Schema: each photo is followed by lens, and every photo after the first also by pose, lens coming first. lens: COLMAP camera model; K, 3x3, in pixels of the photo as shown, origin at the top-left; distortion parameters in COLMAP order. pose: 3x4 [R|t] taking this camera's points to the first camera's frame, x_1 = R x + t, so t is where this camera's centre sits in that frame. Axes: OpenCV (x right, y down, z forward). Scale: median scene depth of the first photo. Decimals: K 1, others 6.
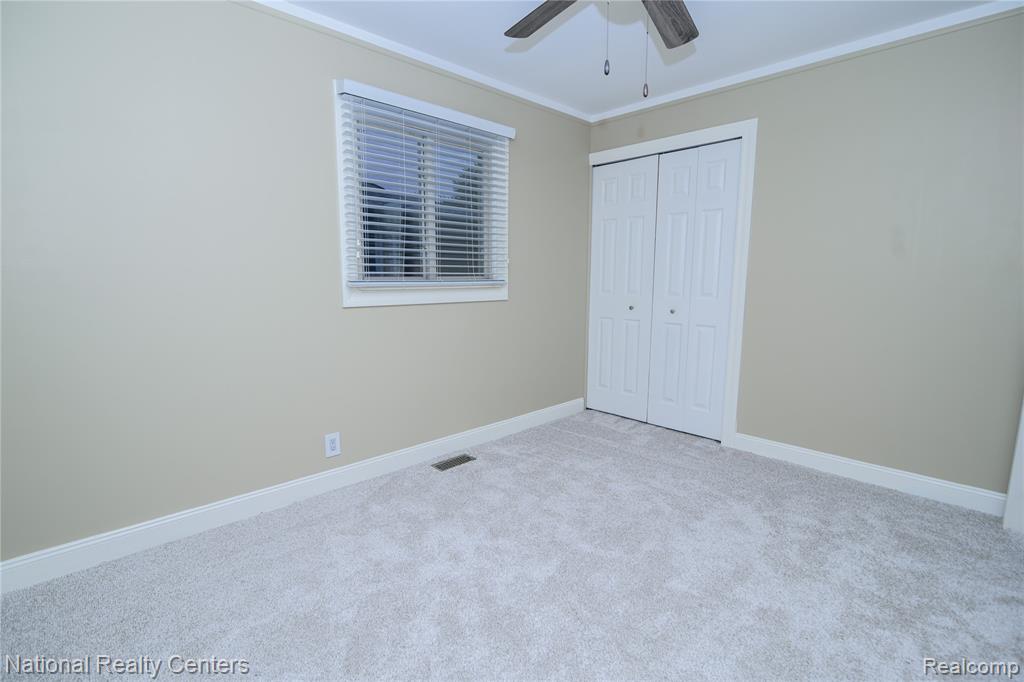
lens RADIAL K [[468.3, 0, 512.0], [0, 468.3, 341.0], [0, 0, 1]] dist [0.002513, 0.000136]
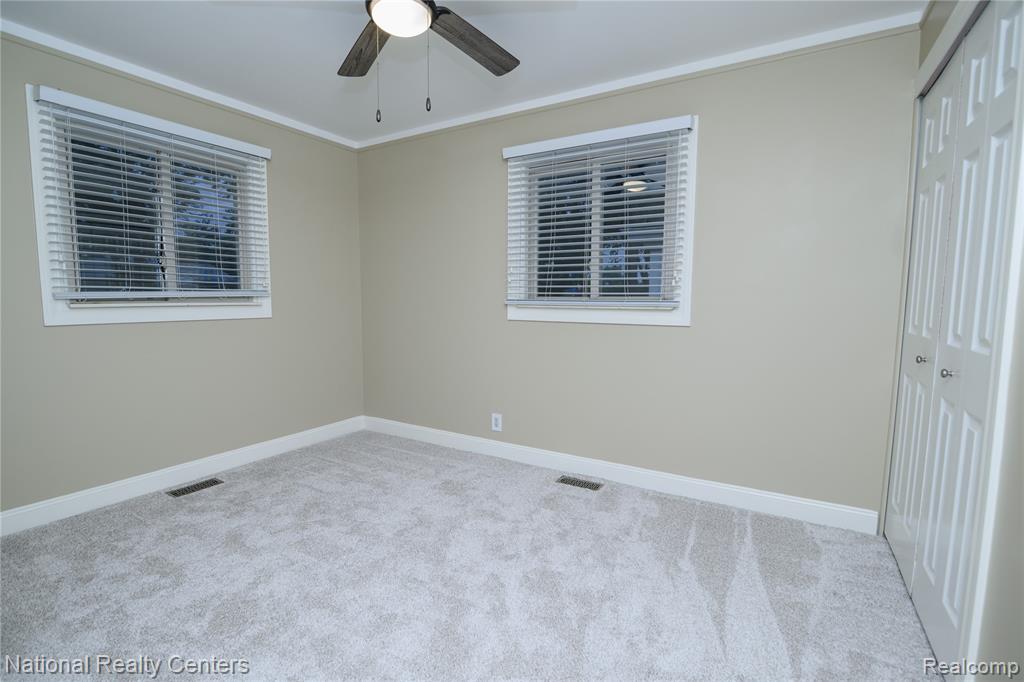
lens RADIAL K [[470.0, 0, 512.0], [0, 470.0, 341.0], [0, 0, 1]] dist [-0.016666, 0.000099]
pose [[0.269549, 0.088347, -0.958926, 0.771413], [-0.138083, 0.989038, 0.052307, -0.071673], [0.953035, 0.118313, 0.278794, 0.559542]]
